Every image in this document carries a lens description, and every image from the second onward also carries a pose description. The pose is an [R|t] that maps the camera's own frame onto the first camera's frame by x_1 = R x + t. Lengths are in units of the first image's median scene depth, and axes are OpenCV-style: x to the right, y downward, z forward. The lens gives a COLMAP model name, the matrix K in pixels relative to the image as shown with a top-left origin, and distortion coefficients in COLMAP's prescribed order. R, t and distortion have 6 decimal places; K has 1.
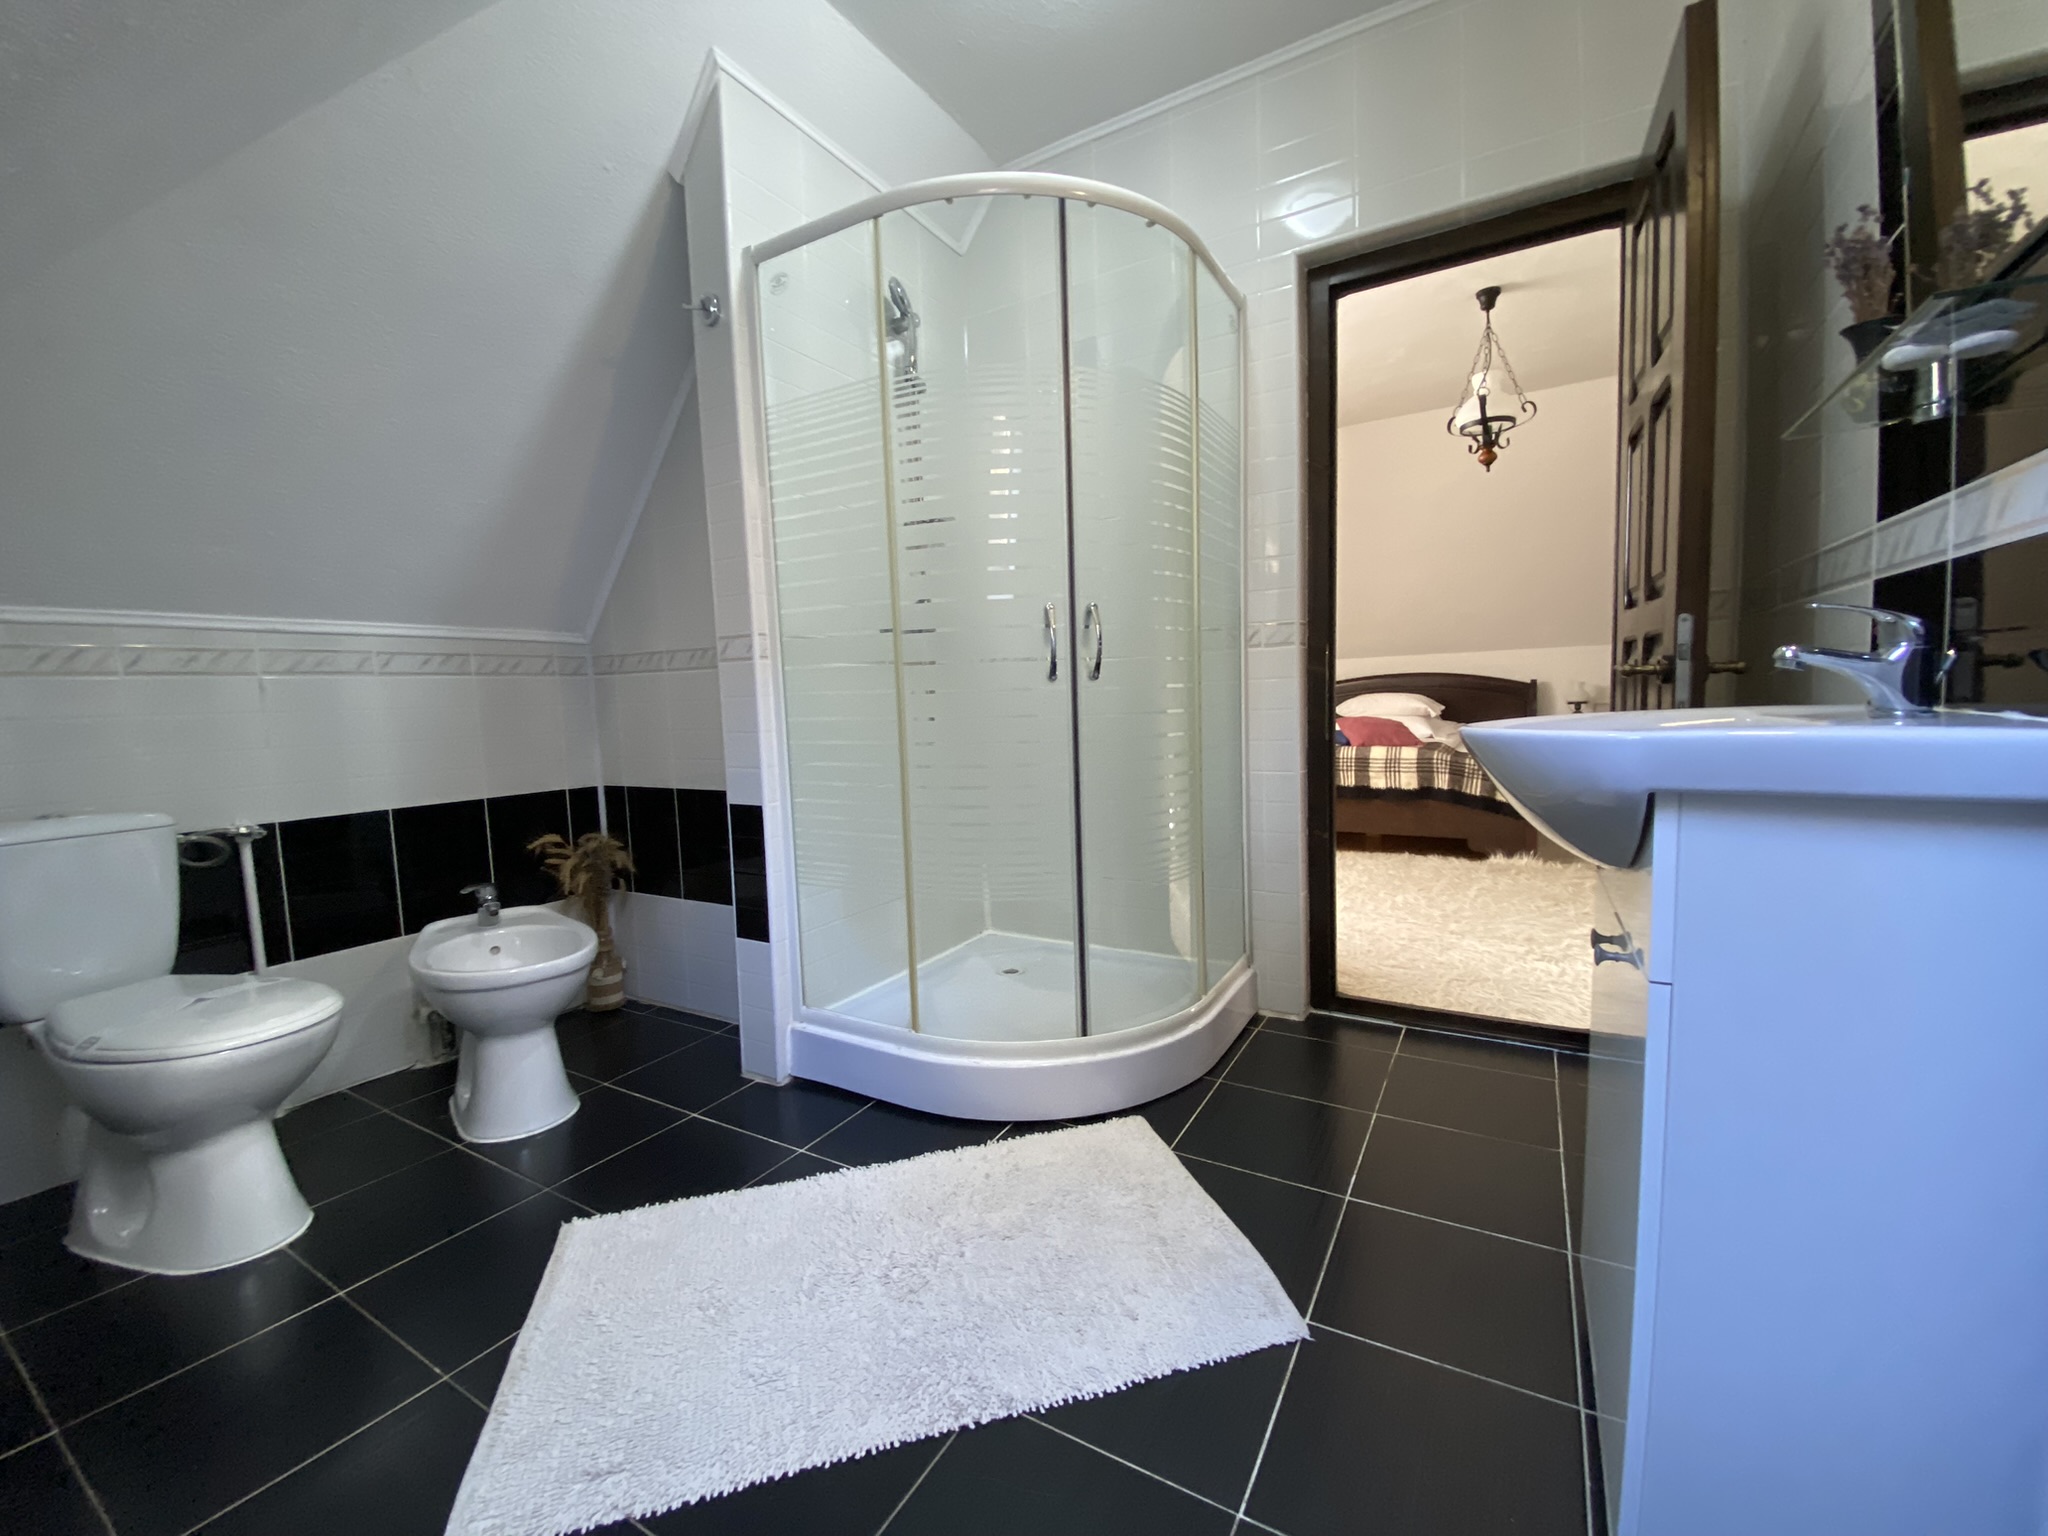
lens RADIAL K [[829.9, 0, 1019.7], [0, 829.9, 776.5], [0, 0, 1]] dist [0.039245, -0.037819]
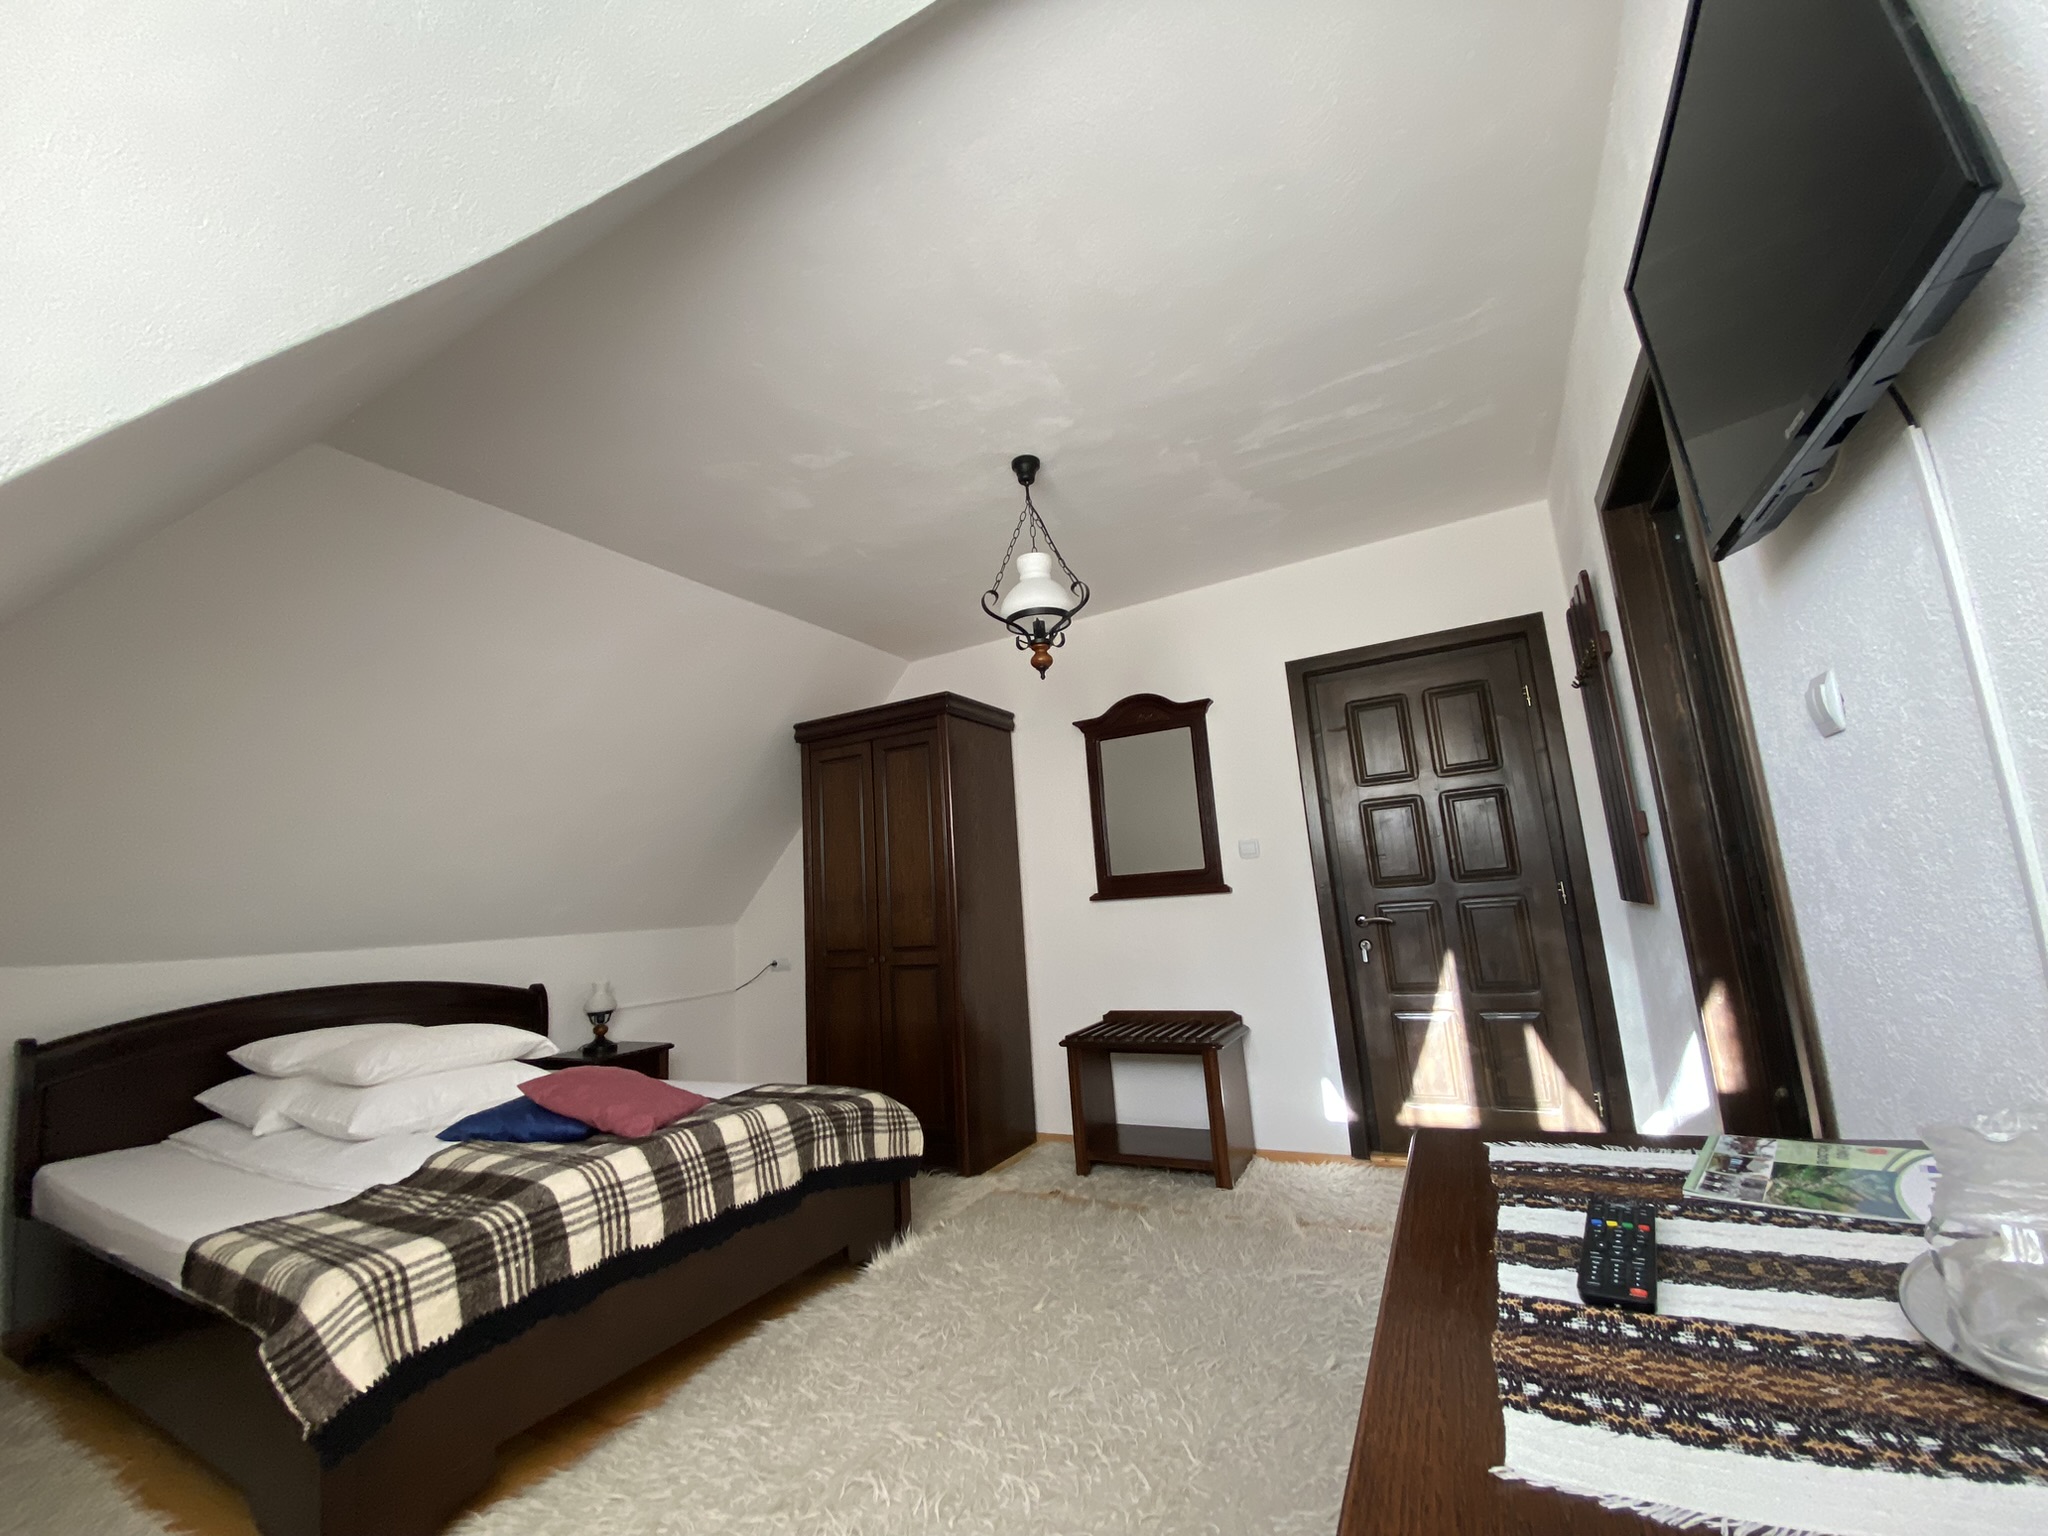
lens RADIAL K [[829.9, 0, 1019.7], [0, 829.9, 776.5], [0, 0, 1]] dist [0.039245, -0.037819]
pose [[-0.013910, 0.187438, 0.982178, -0.115254], [0.178292, 0.966997, -0.182016, -0.115692], [-0.983879, 0.172583, -0.046869, 0.840300]]
